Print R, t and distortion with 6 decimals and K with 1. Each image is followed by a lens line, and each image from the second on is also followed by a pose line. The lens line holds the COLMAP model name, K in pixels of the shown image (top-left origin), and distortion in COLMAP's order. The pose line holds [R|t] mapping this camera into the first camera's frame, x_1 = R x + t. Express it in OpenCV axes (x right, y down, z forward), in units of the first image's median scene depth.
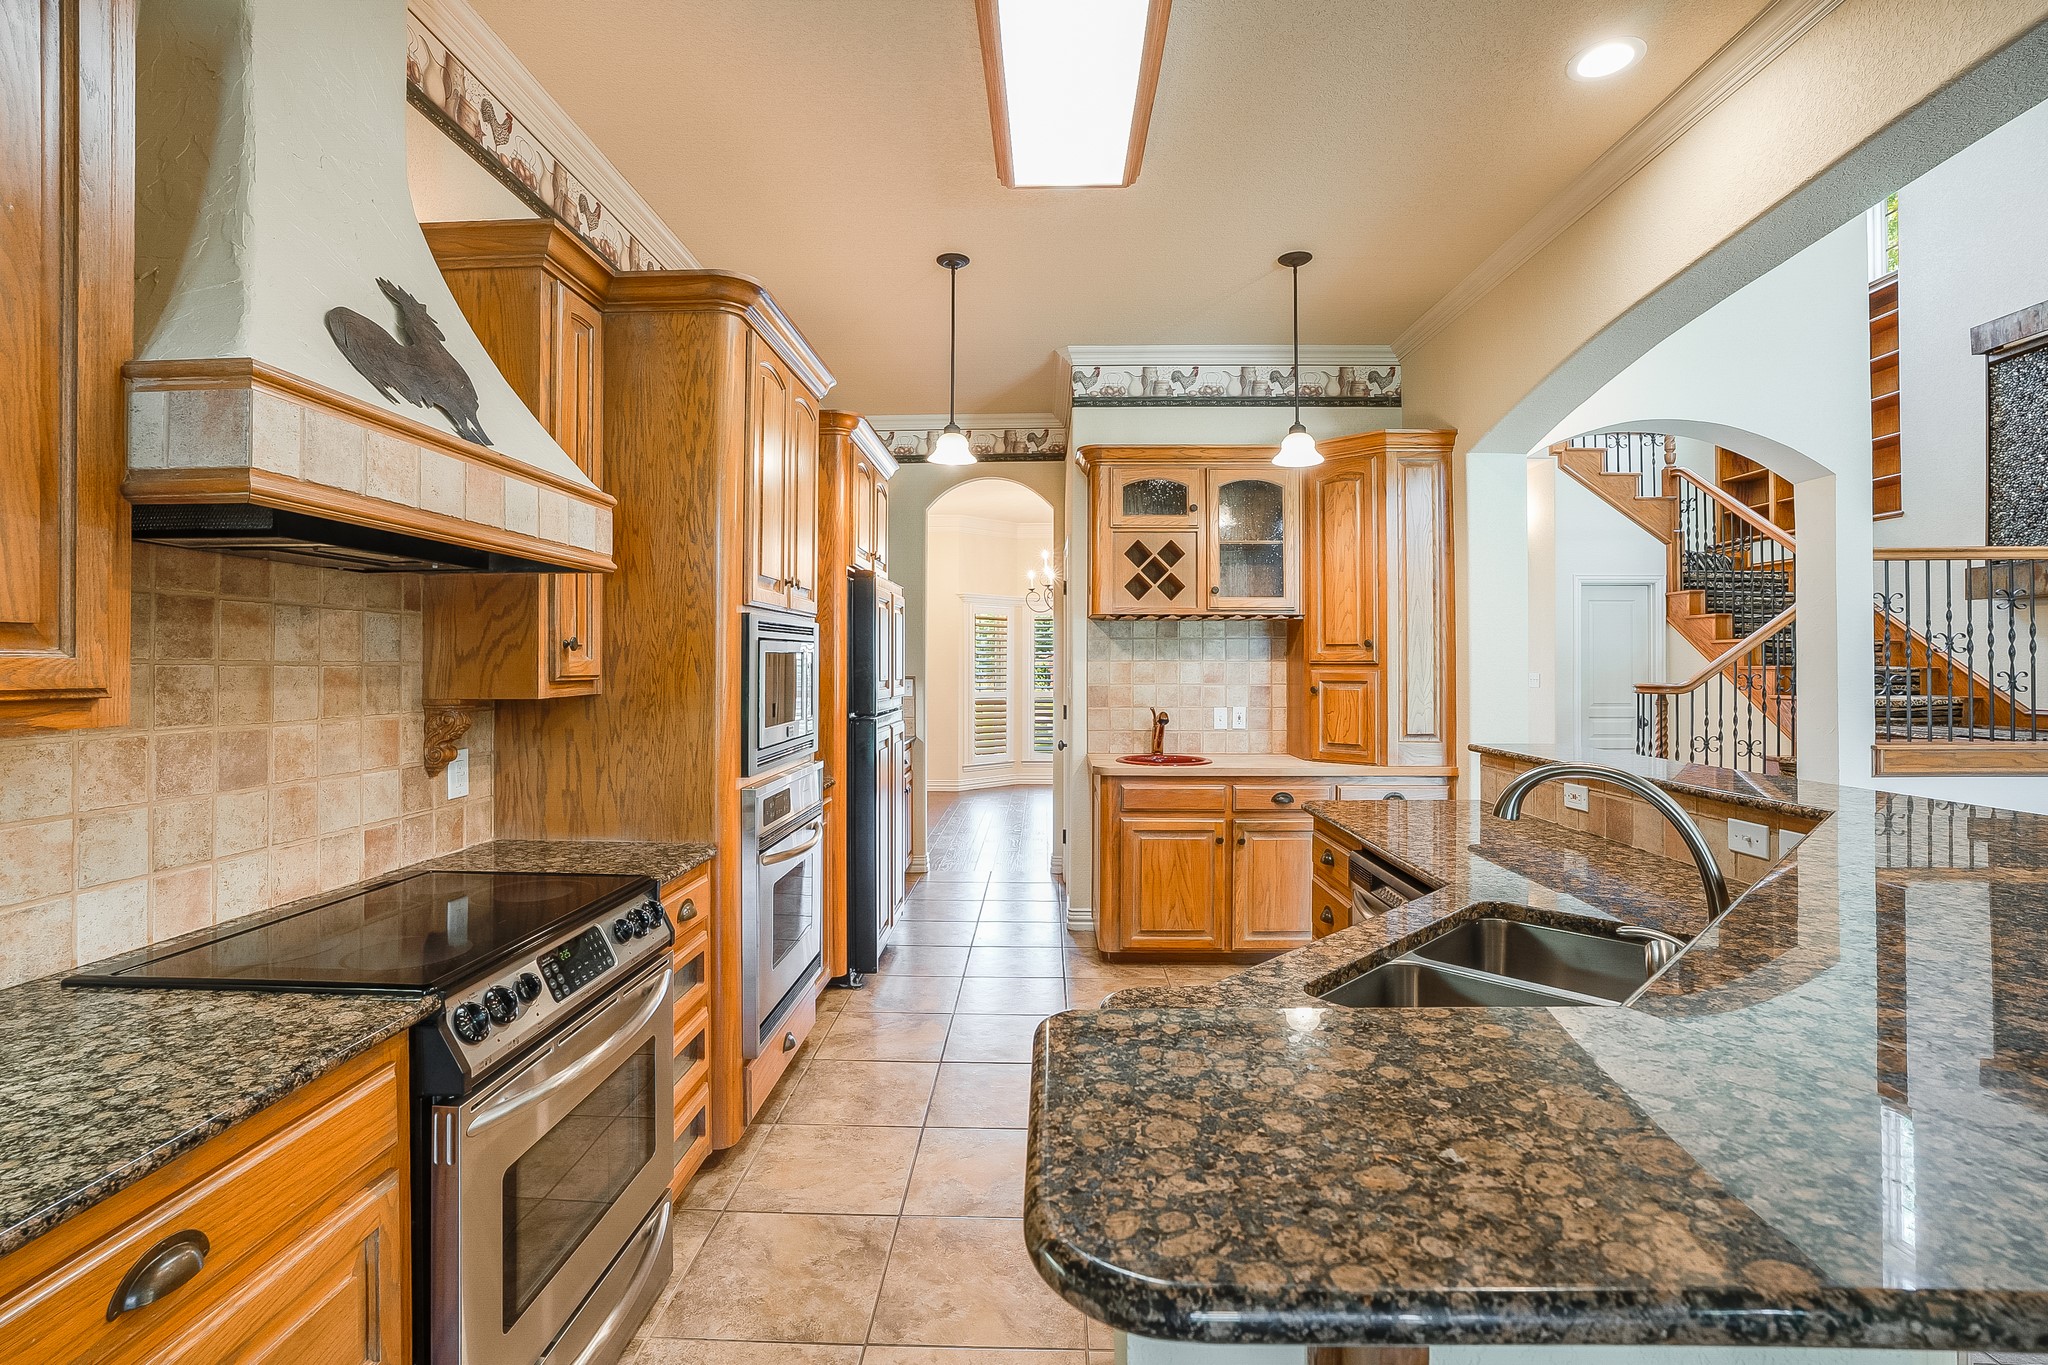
lens RADIAL K [[930.7, 0, 1017.0], [0, 930.7, 655.3], [0, 0, 1]] dist [-0.057747, 0.021547]
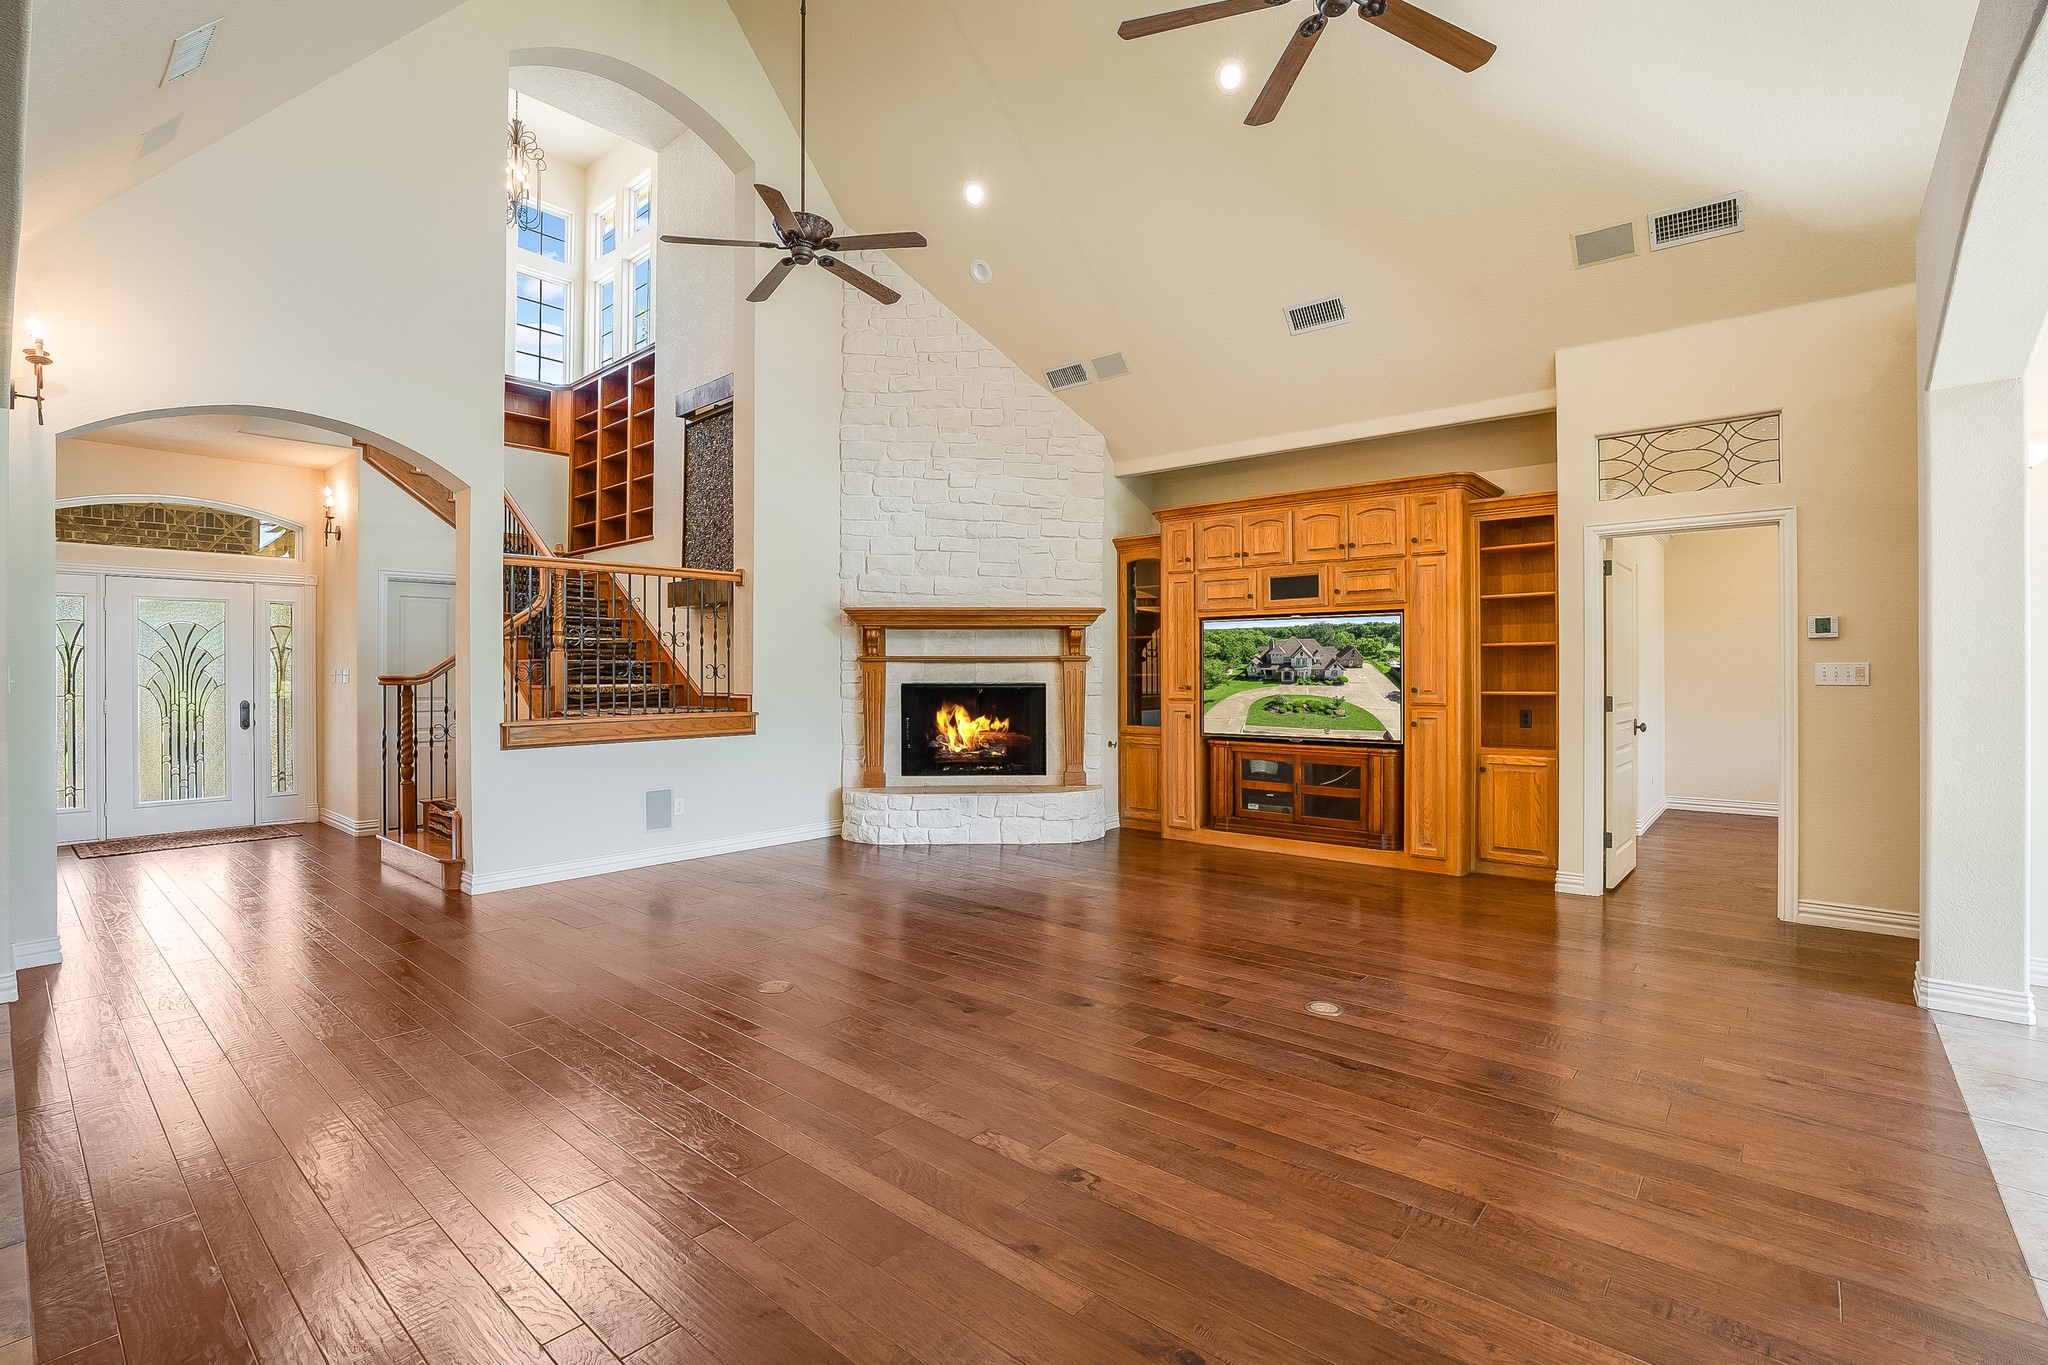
lens RADIAL K [[930.7, 0, 1024.4], [0, 930.7, 673.2], [0, 0, 1]] dist [-0.057747, 0.021547]
pose [[0.630550, -0.005344, 0.776130, 0.456406], [-0.003804, 0.999943, 0.009975, 0.020646], [-0.776139, -0.009242, 0.630494, -0.276726]]
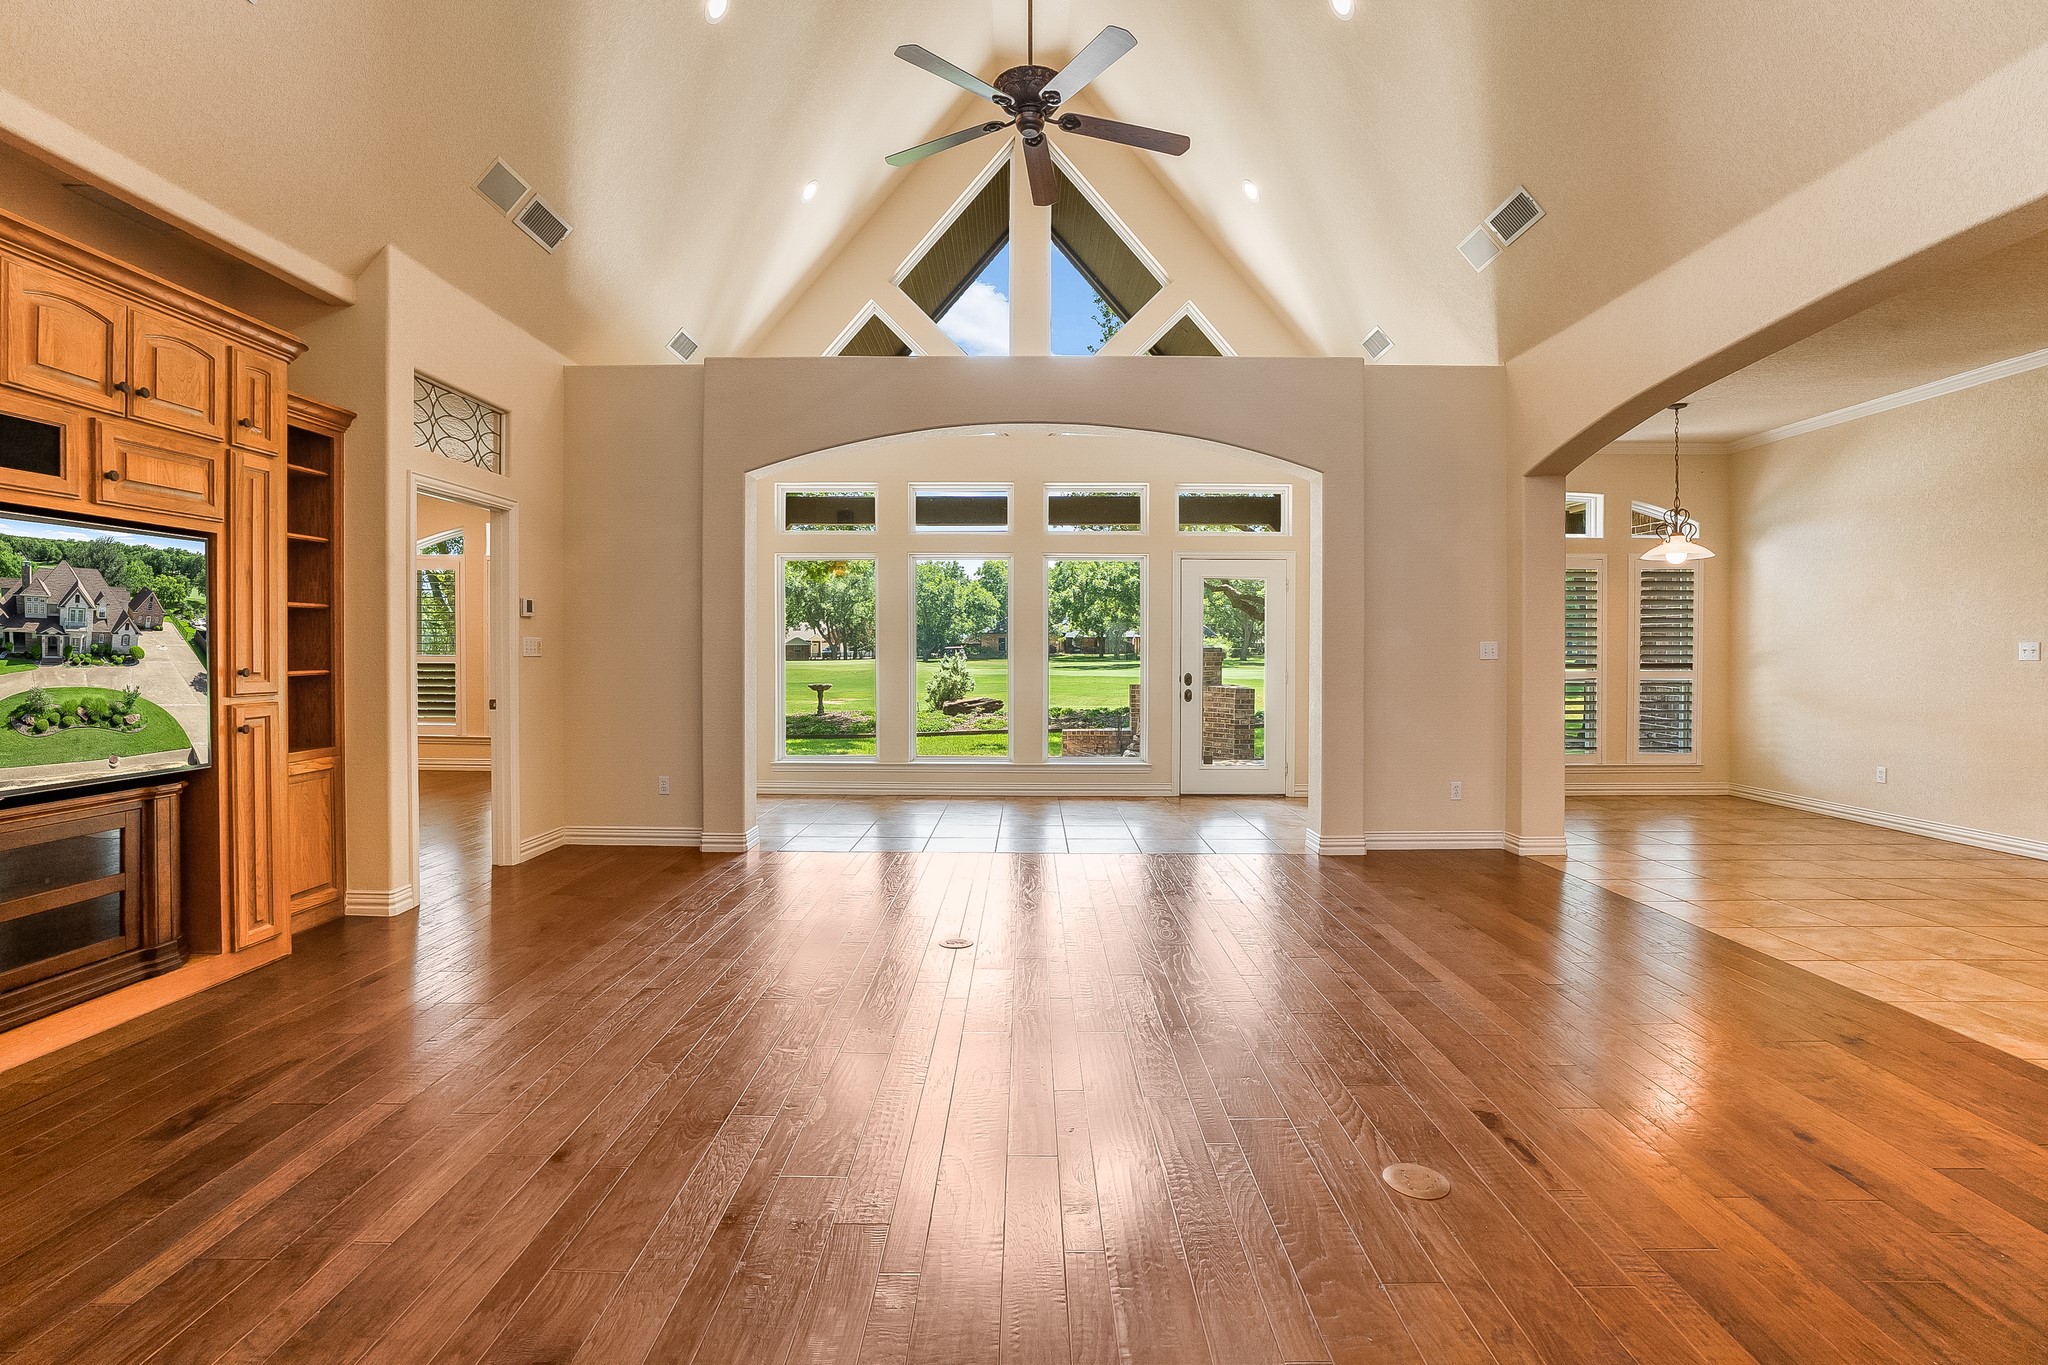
lens RADIAL K [[930.7, 0, 1036.4], [0, 930.7, 660.9], [0, 0, 1]] dist [-0.057747, 0.021547]
pose [[-0.999065, -0.002295, -0.043166, 1.173201], [-0.002455, 0.999990, 0.003651, 0.040917], [0.043157, 0.003753, -0.999061, 0.893062]]
